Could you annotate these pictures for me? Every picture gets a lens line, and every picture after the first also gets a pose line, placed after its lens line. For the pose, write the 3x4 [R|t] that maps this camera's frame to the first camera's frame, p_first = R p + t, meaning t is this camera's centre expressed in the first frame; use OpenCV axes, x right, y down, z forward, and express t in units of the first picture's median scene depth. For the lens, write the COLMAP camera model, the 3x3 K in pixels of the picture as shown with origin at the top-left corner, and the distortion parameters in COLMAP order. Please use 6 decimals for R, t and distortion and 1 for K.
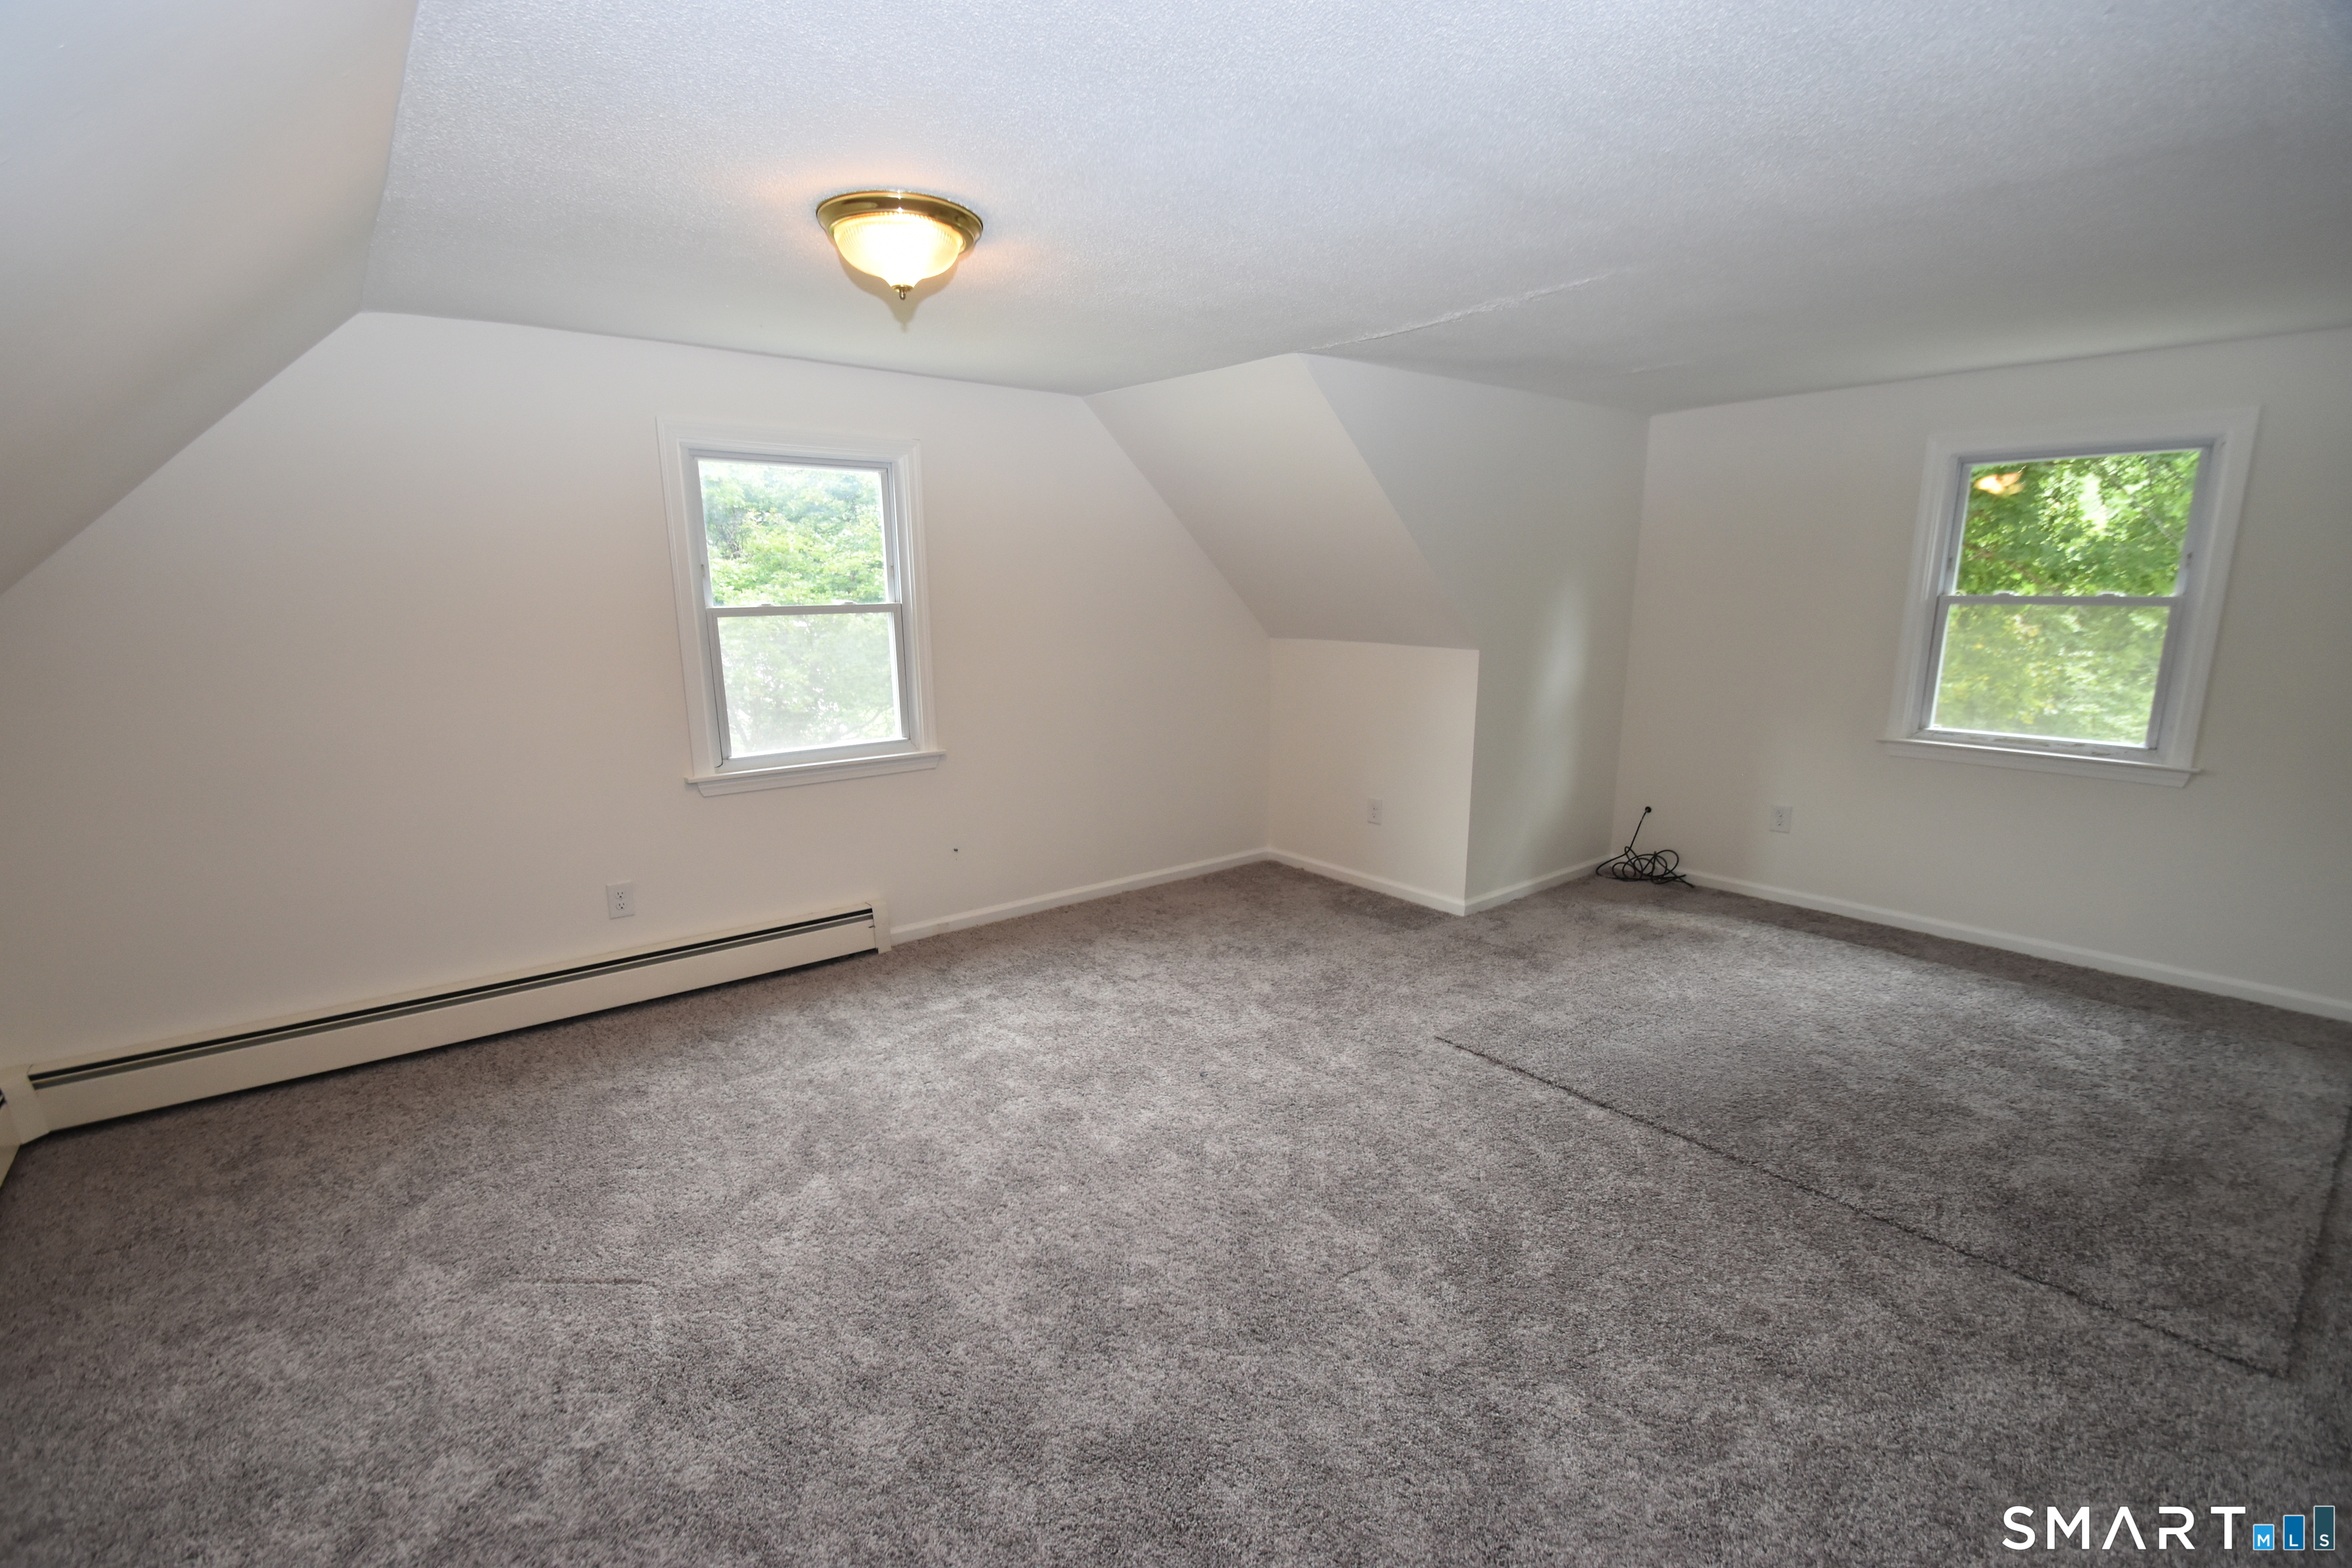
lens RADIAL K [[1025.8, 0, 1163.6], [0, 1025.8, 800.0], [0, 0, 1]] dist [0.003346, -0.009809]
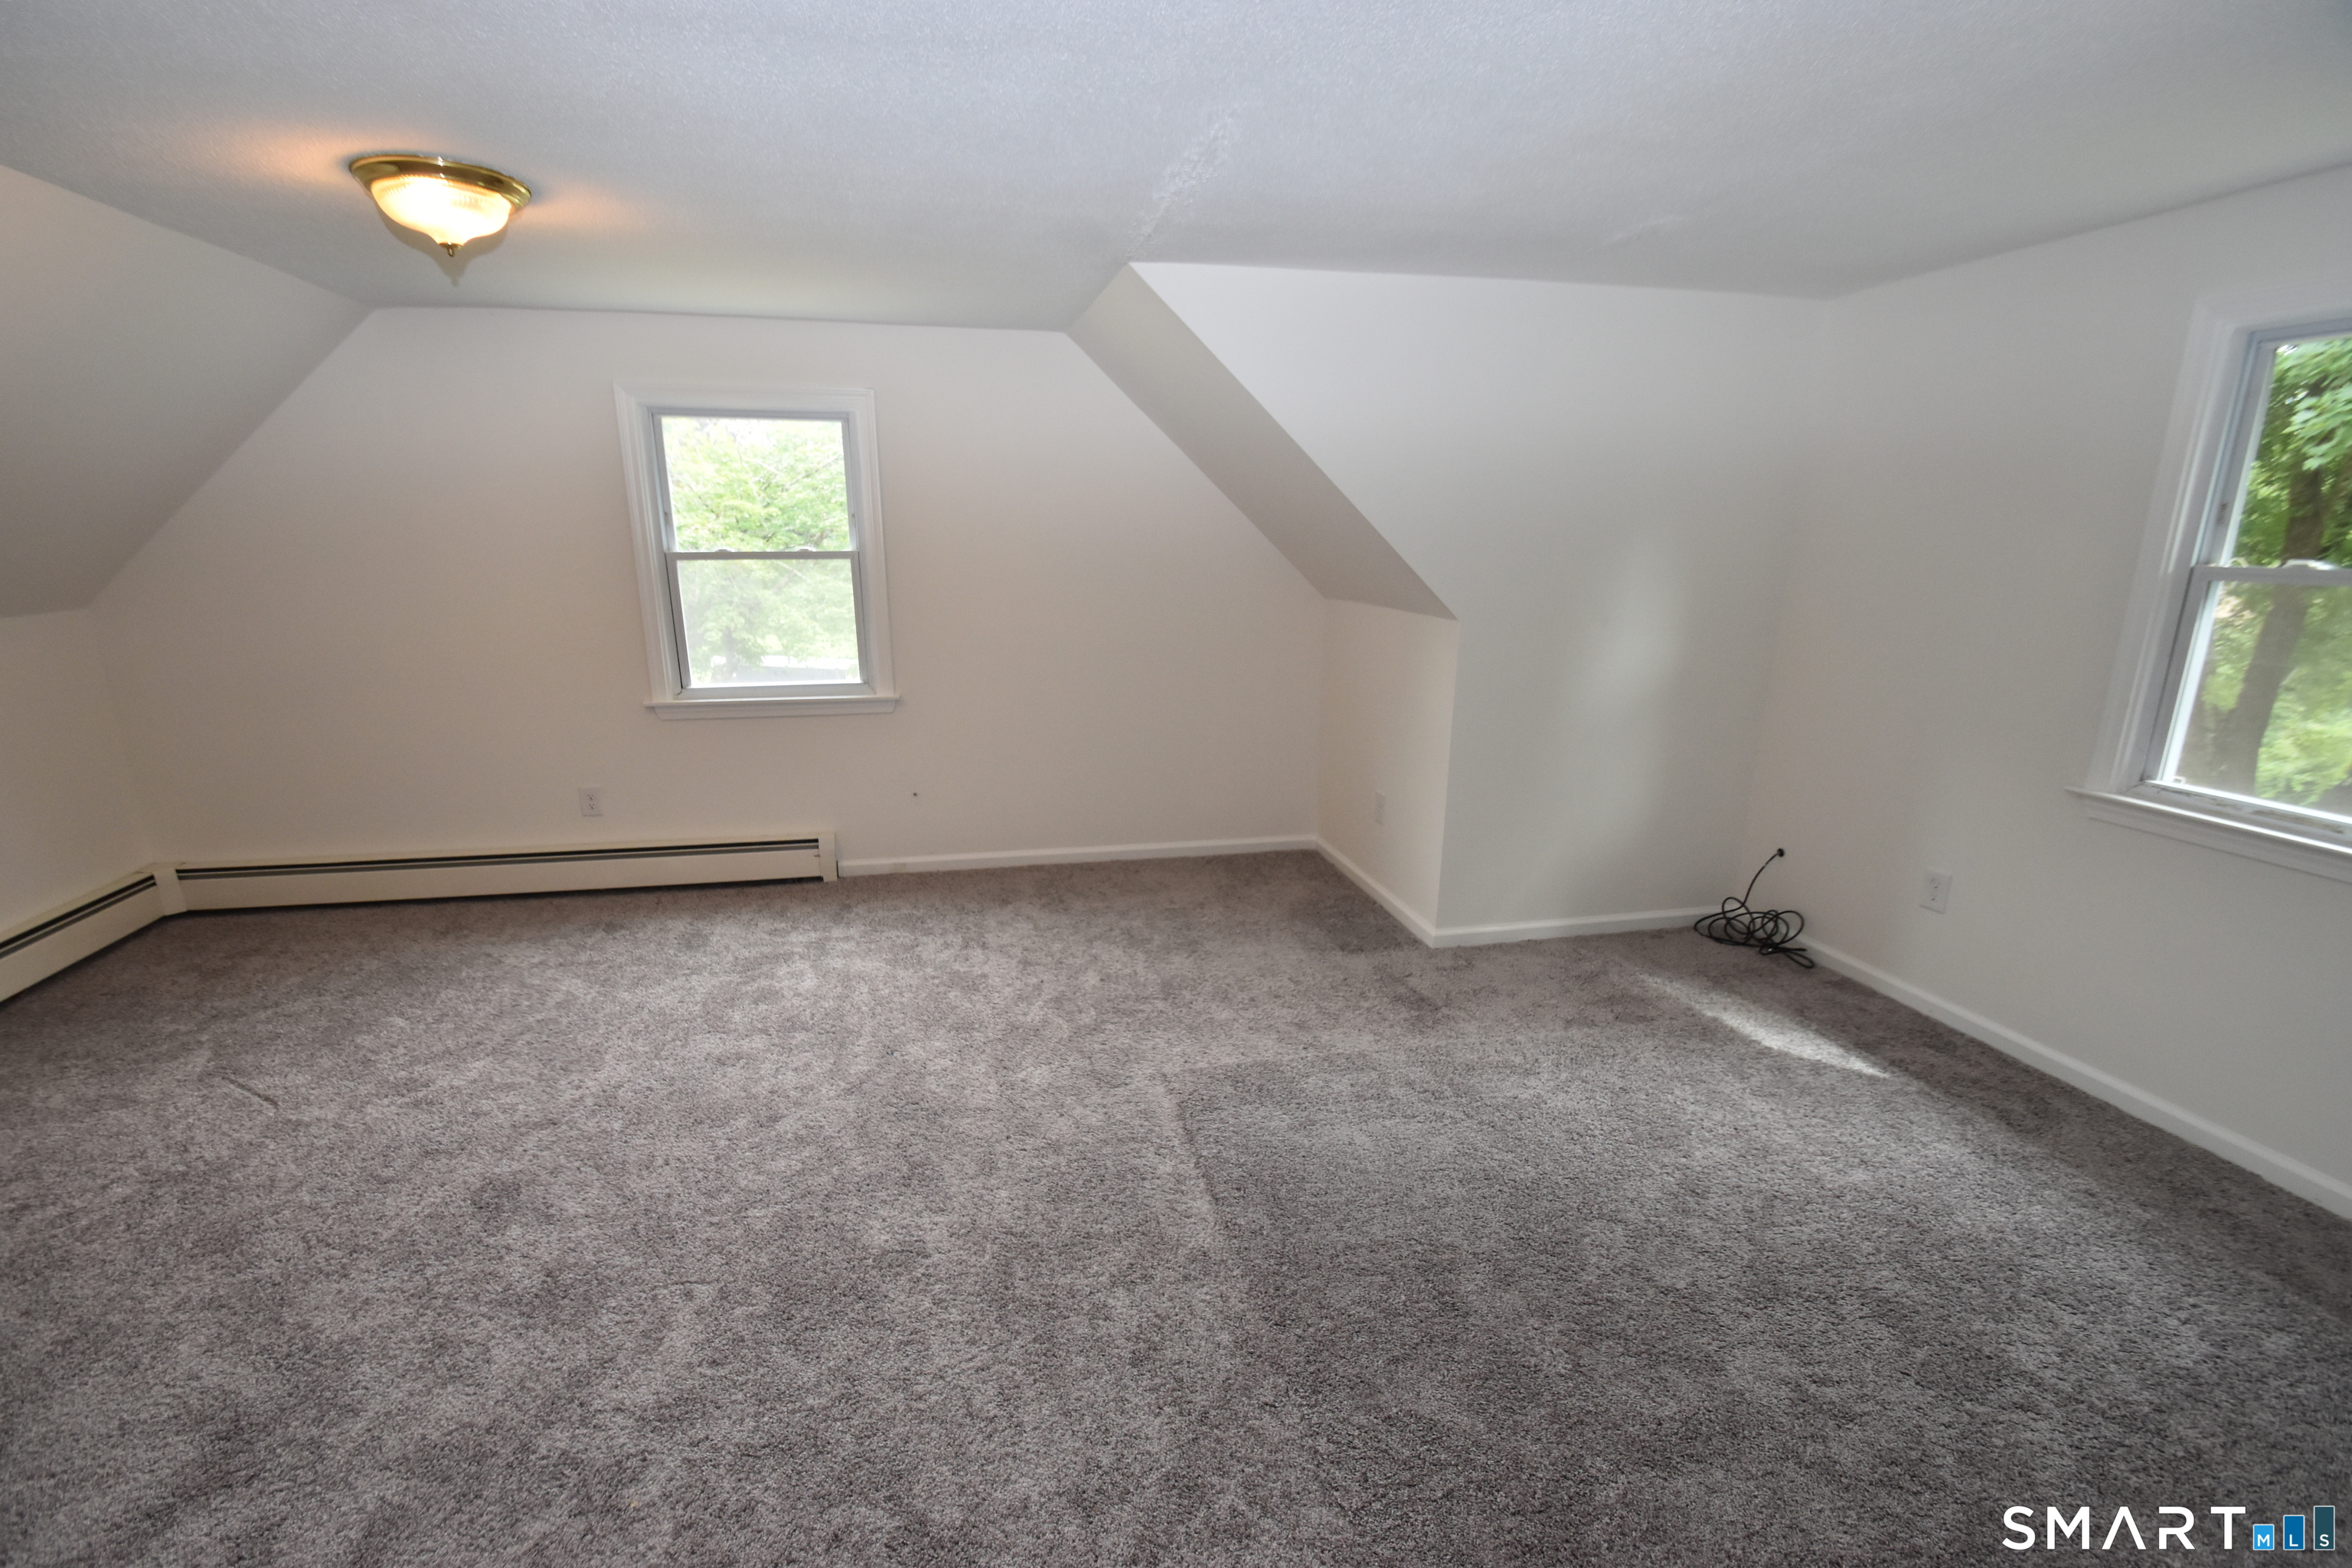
lens RADIAL K [[1025.8, 0, 1163.6], [0, 1025.8, 804.1], [0, 0, 1]] dist [0.003346, -0.009809]
pose [[0.898143, 0.120175, -0.422961, 0.501750], [-0.100105, 0.992551, 0.069440, -0.041753], [0.428156, -0.020026, 0.903483, 0.196350]]
